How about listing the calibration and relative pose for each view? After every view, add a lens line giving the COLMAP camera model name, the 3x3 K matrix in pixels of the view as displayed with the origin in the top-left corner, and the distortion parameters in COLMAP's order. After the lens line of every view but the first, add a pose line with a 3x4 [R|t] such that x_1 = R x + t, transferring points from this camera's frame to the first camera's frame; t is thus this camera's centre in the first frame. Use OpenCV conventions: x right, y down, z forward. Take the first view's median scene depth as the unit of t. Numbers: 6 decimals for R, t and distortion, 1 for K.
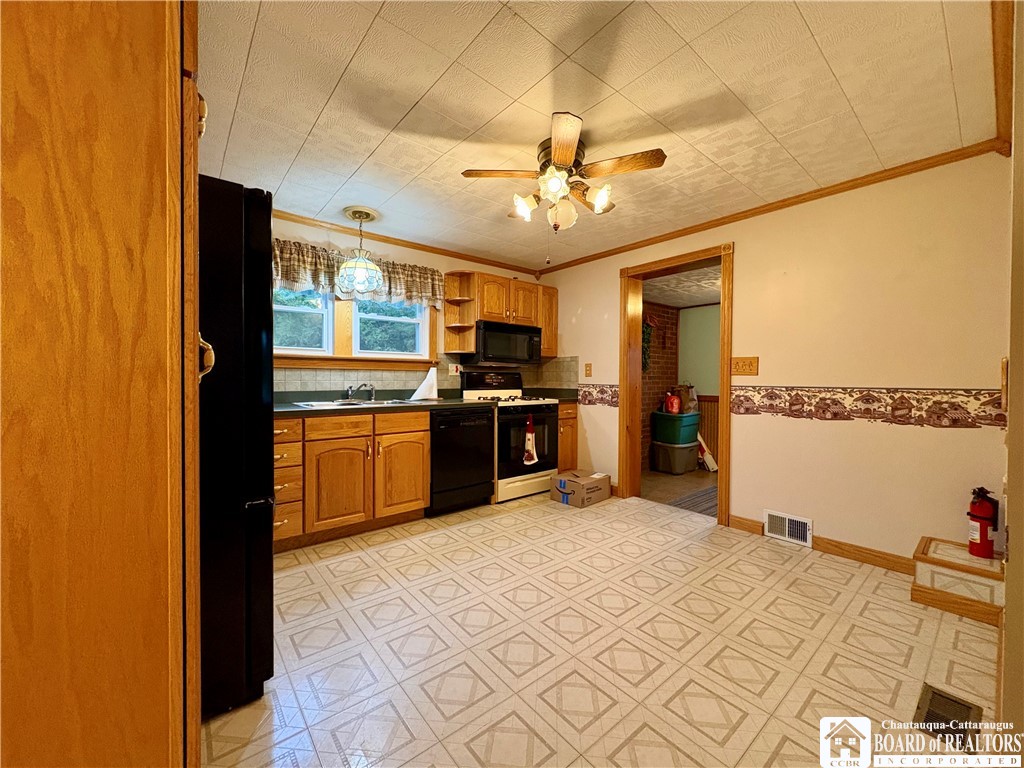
lens RADIAL K [[405.5, 0, 513.1], [0, 405.5, 386.2], [0, 0, 1]] dist [-0.000415, 0.000167]
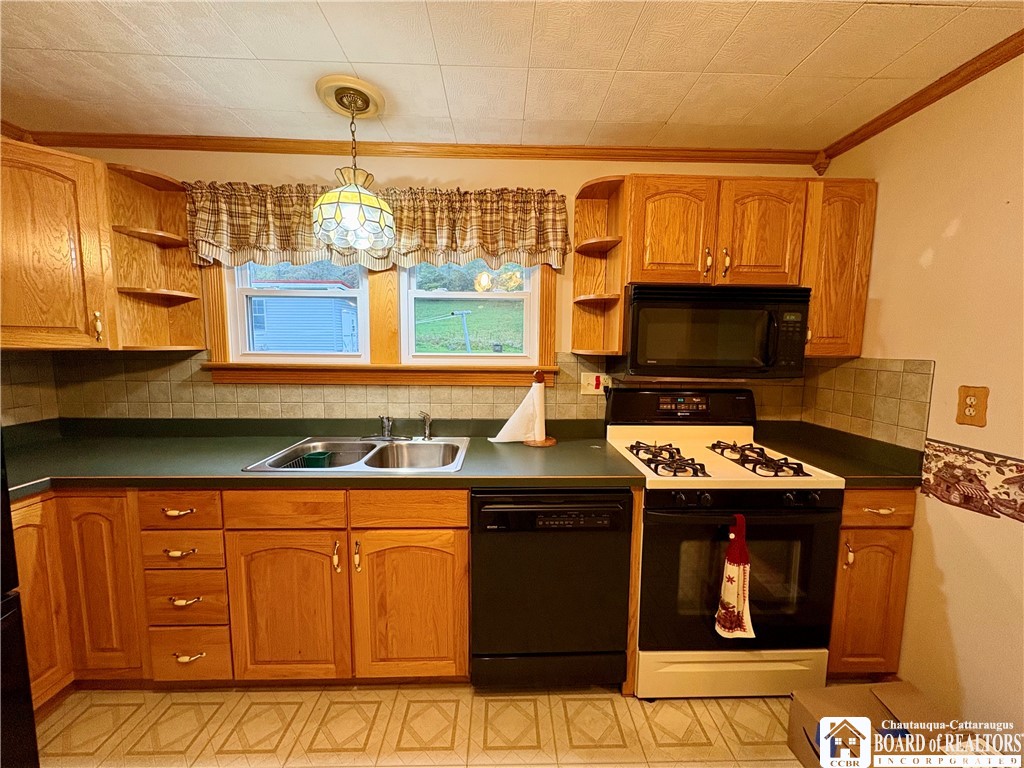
lens RADIAL K [[405.5, 0, 512.3], [0, 405.5, 384.1], [0, 0, 1]] dist [-0.000415, 0.000167]
pose [[0.787491, 0.064138, -0.612980, 0.103392], [-0.016845, 0.996439, 0.082619, -0.089129], [0.616096, -0.054736, 0.785767, 0.574441]]
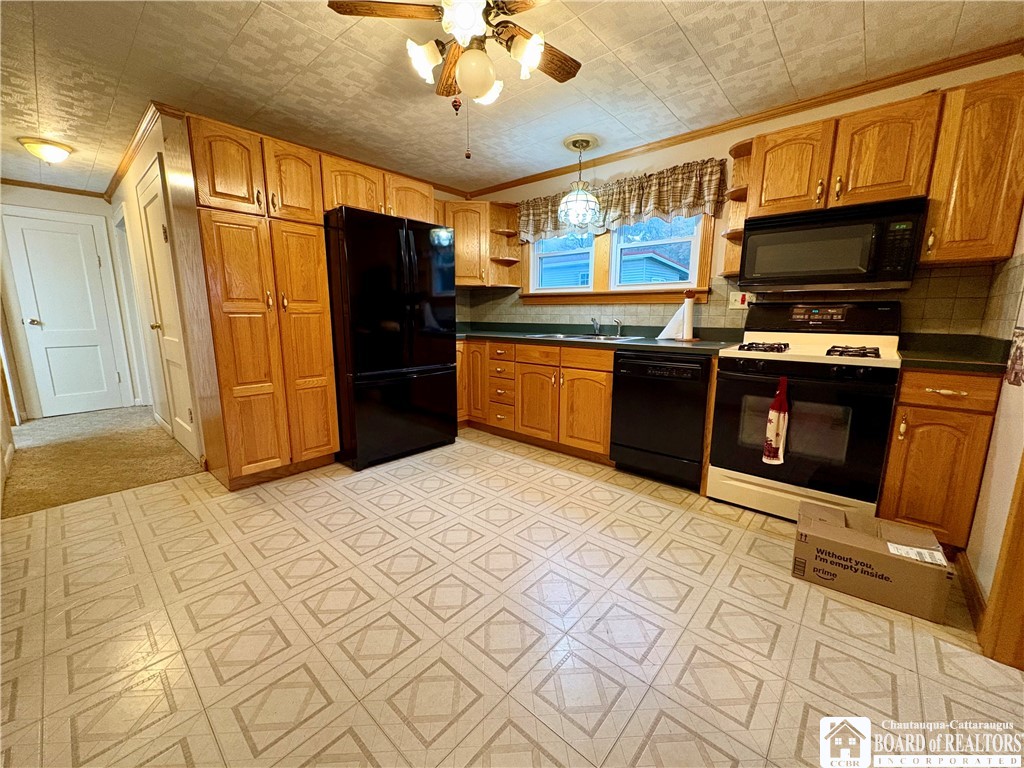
lens RADIAL K [[405.5, 0, 512.0], [0, 405.5, 385.1], [0, 0, 1]] dist [-0.000415, 0.000167]
pose [[0.151406, 0.168072, -0.974078, 0.538390], [-0.022896, 0.985770, 0.166530, -0.004987], [0.988206, -0.002911, 0.153100, 0.560544]]
